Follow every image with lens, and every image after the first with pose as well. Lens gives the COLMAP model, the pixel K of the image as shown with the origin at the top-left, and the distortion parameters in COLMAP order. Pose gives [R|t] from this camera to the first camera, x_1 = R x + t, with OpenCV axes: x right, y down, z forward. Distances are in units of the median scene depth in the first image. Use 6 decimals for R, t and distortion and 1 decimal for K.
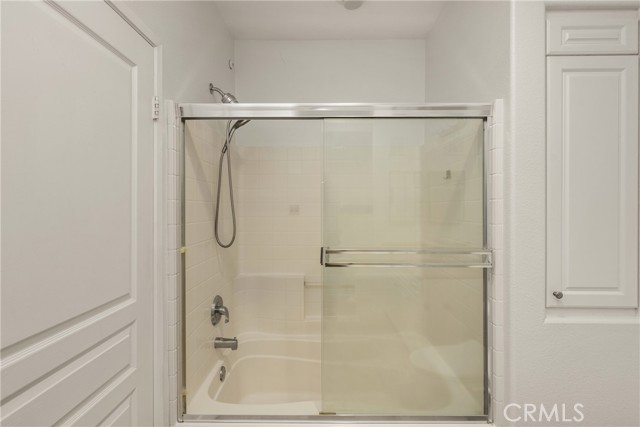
lens RADIAL K [[308.2, 0, 317.8], [0, 308.2, 210.2], [0, 0, 1]] dist [0.001384, 0.000272]
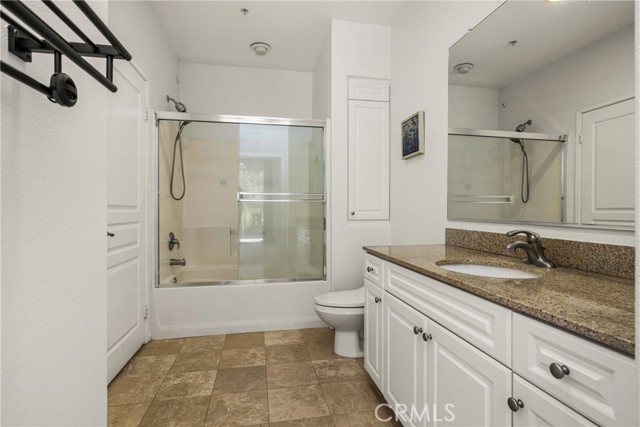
lens RADIAL K [[329.3, 0, 320.0], [0, 329.3, 213.5], [0, 0, 1]] dist [0.001597, 0.000031]
pose [[0.979355, -0.001013, 0.202146, 0.074363], [0.000796, 0.999999, 0.001157, 0.191636], [-0.202147, -0.000973, 0.979355, -0.813144]]
